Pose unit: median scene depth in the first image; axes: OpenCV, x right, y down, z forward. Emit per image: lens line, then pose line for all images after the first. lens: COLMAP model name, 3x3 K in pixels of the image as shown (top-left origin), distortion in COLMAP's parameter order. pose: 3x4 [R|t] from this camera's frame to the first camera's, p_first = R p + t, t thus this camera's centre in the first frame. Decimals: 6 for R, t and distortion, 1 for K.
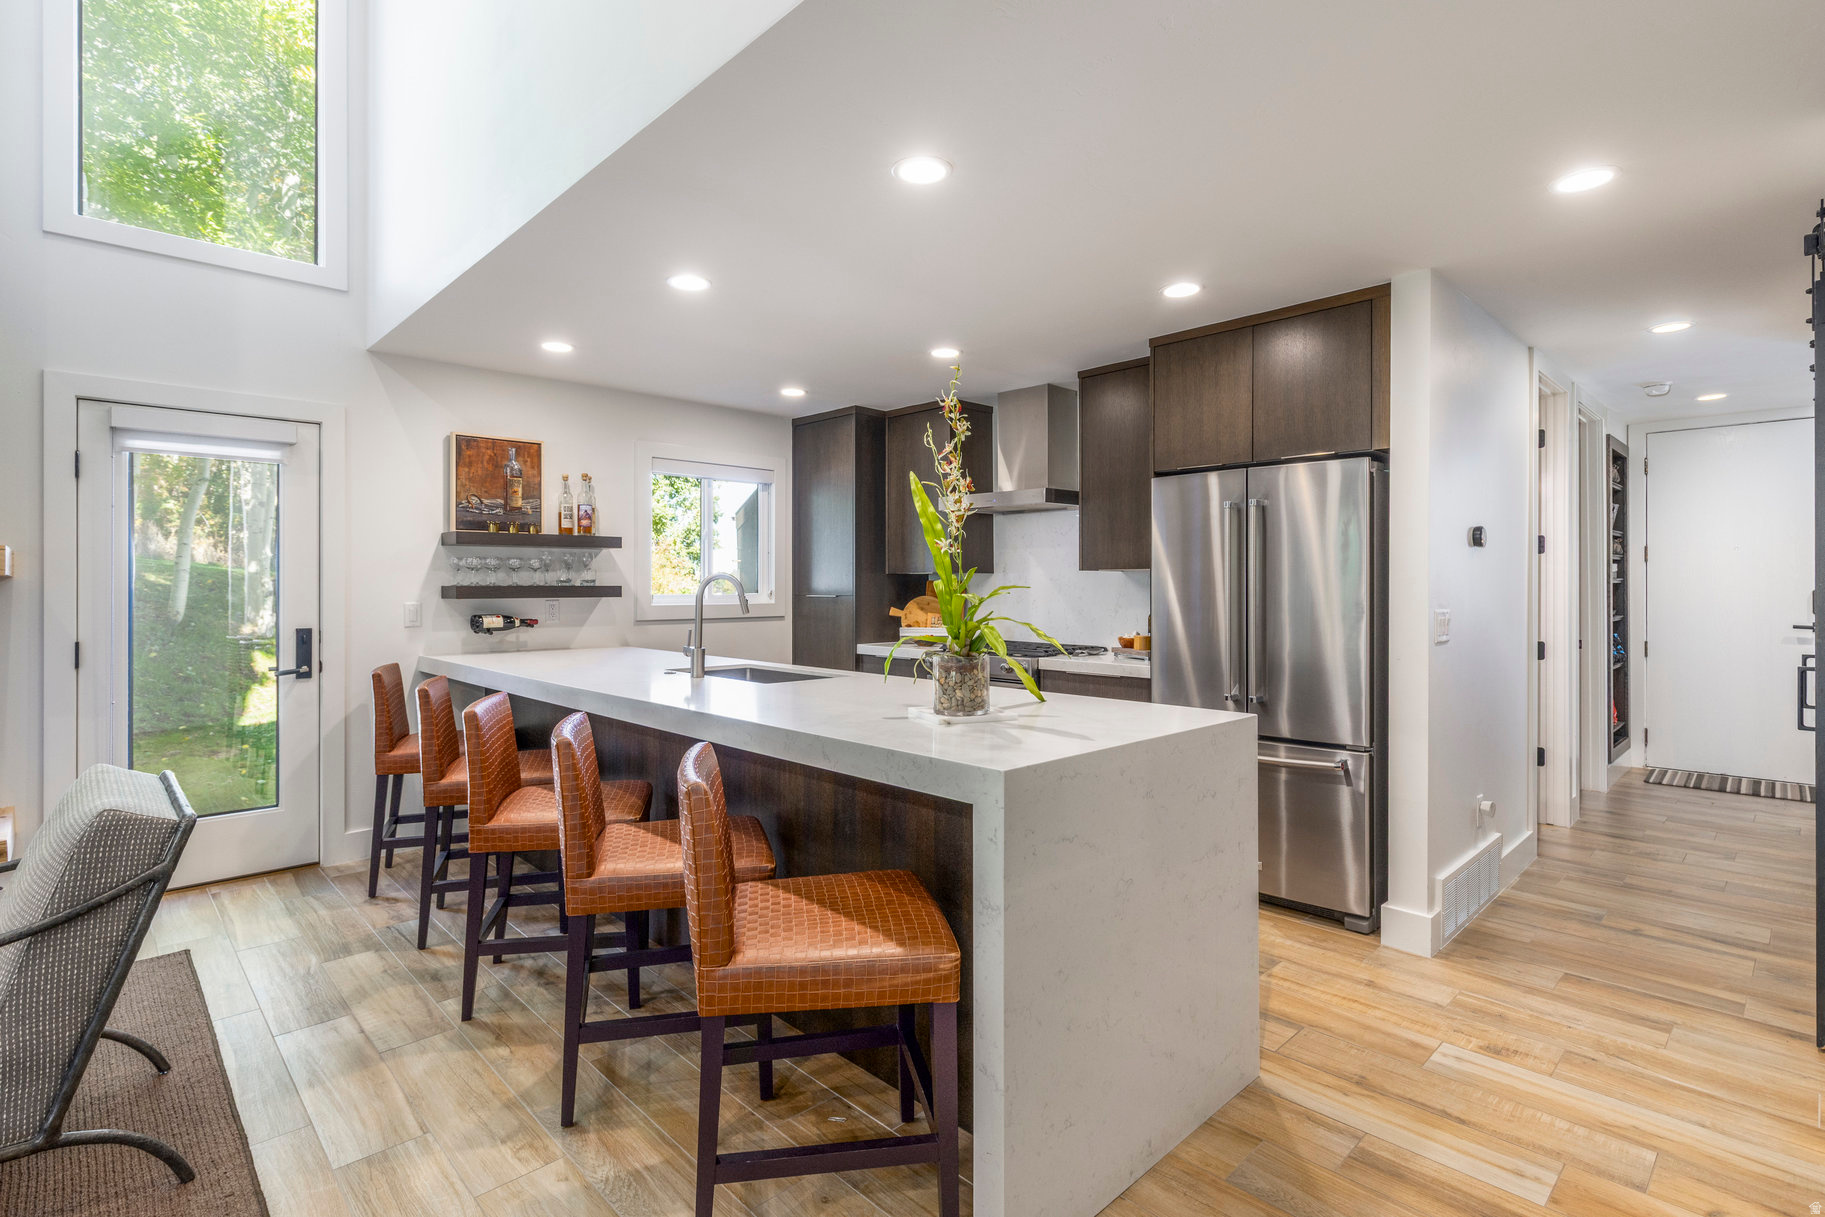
lens RADIAL K [[881.5, 0, 914.4], [0, 881.5, 583.6], [0, 0, 1]] dist [-0.003132, 0.000694]
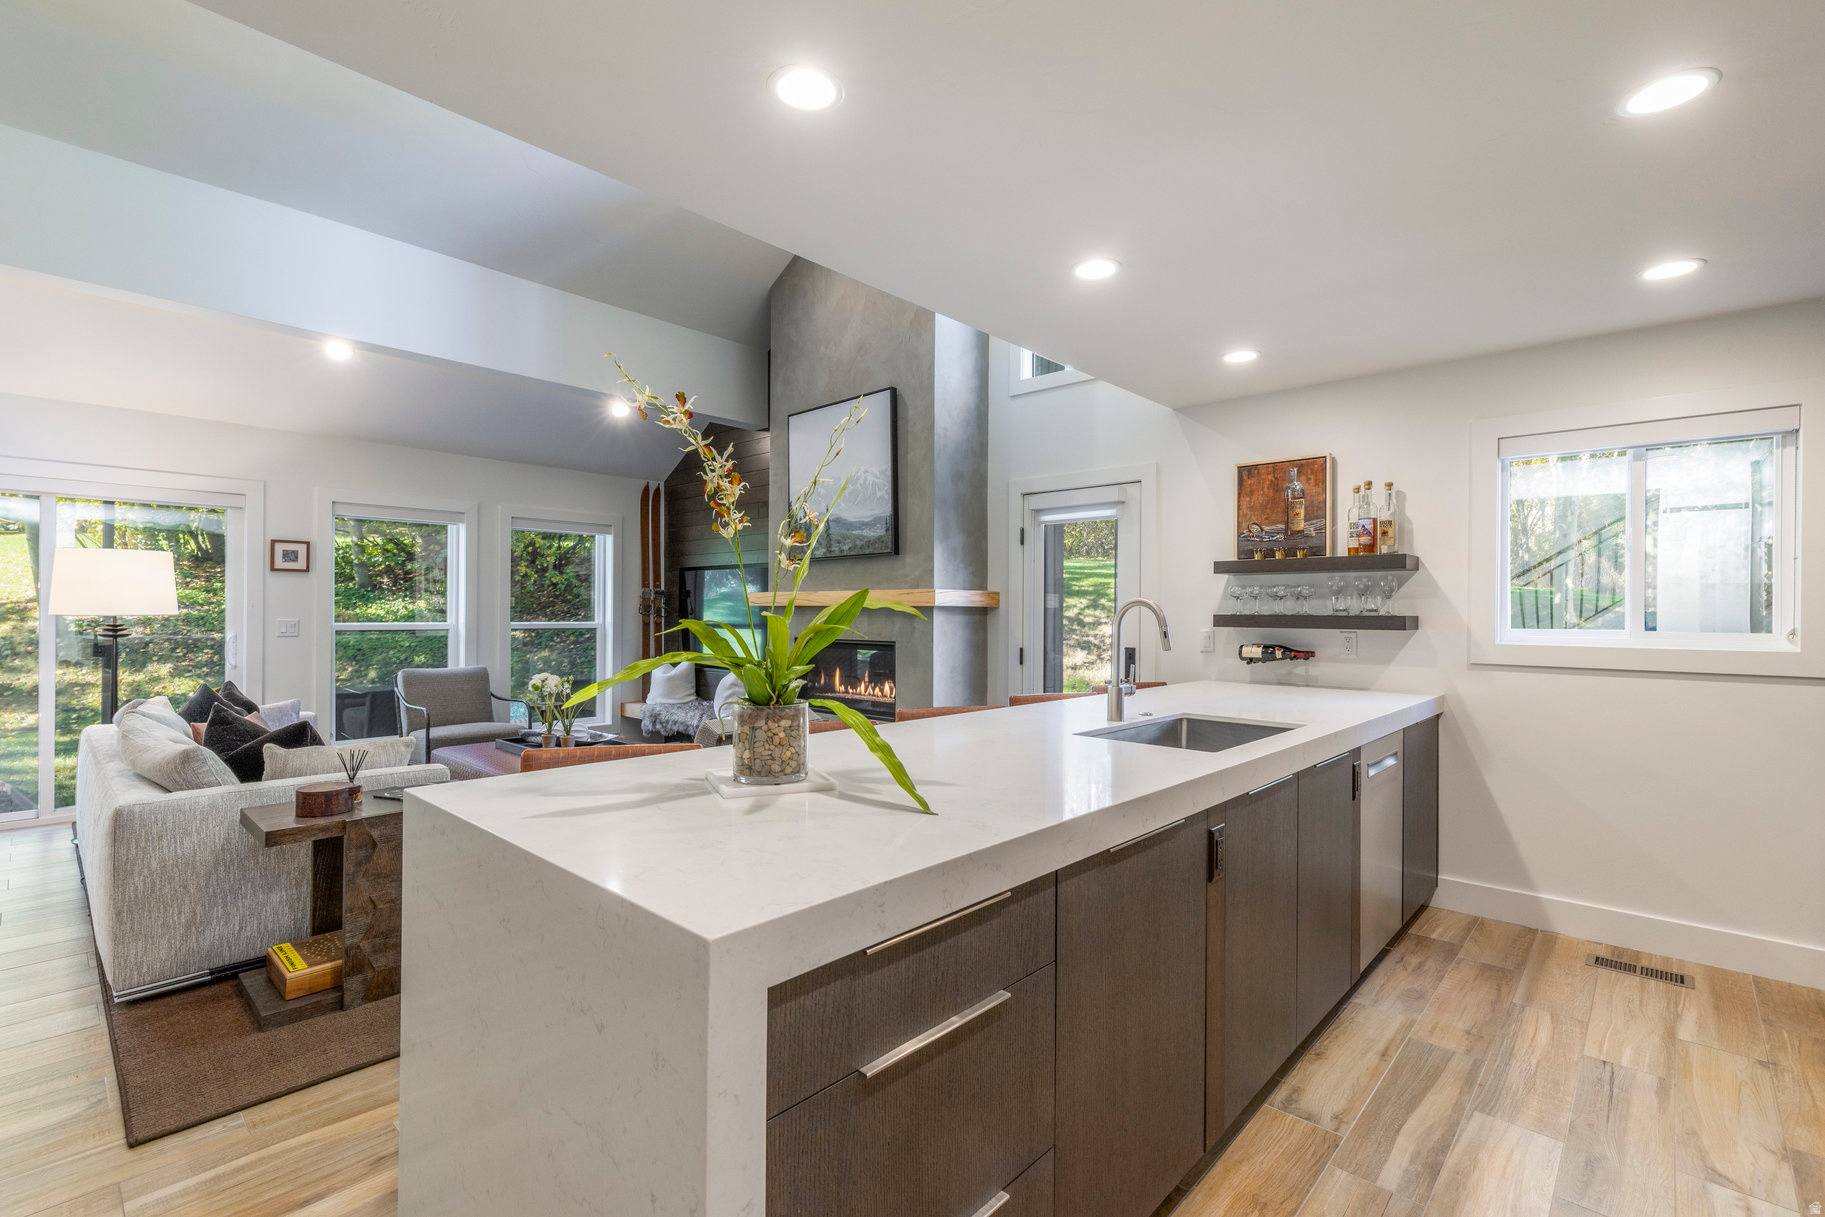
lens RADIAL K [[817.8, 0, 914.2], [0, 817.8, 609.4], [0, 0, 1]] dist [0.005777, 0.000715]
pose [[0.058912, -0.000956, -0.998263, 0.406332], [-0.004205, 0.999990, -0.001206, -0.000556], [0.998254, 0.004268, 0.058907, 0.567464]]
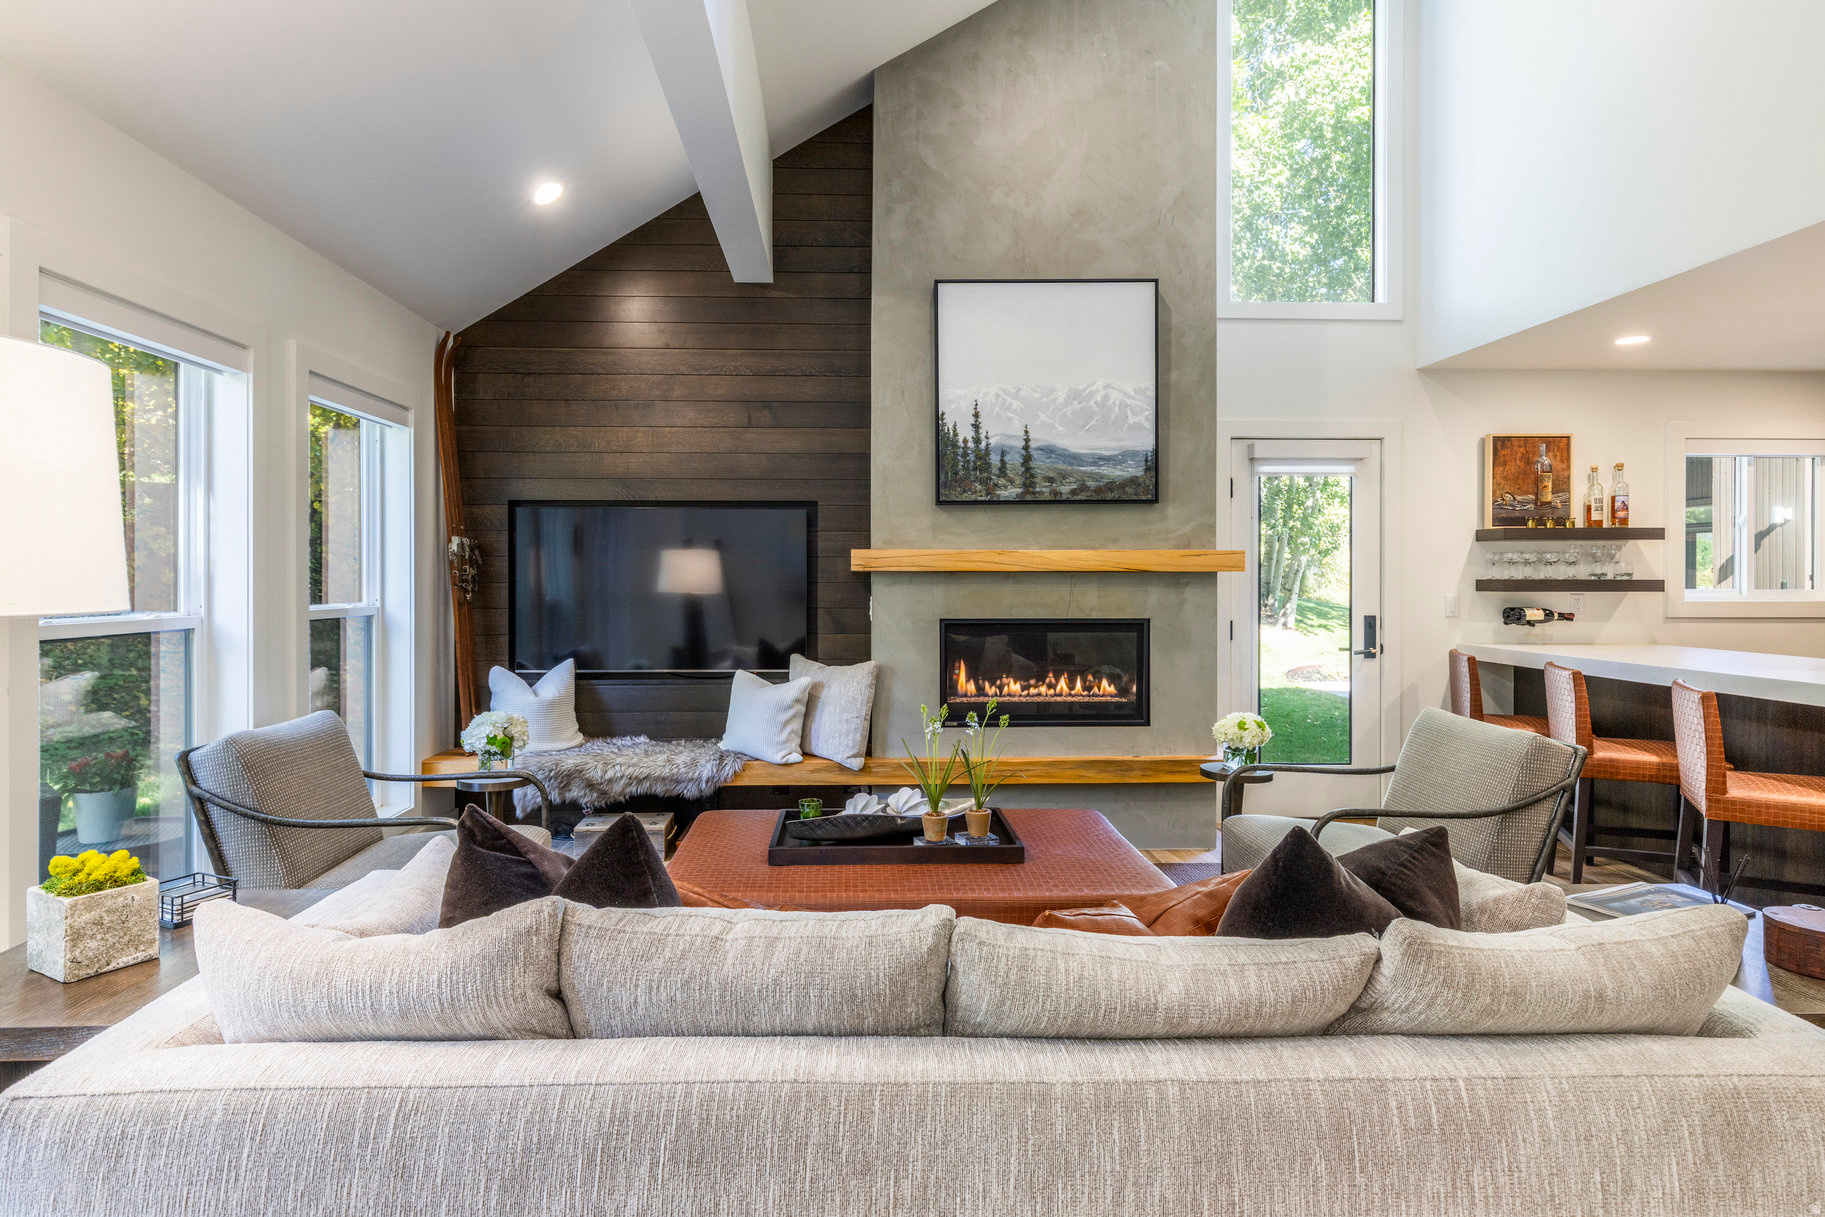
lens RADIAL K [[1010.6, 0, 880.2], [0, 1010.6, 578.9], [0, 0, 1]] dist [0.007508, -0.001673]
pose [[0.742611, 0.002569, -0.669718, -0.250791], [-0.000145, 0.999993, 0.003674, -0.002418], [0.669723, -0.002631, 0.742606, -0.394431]]
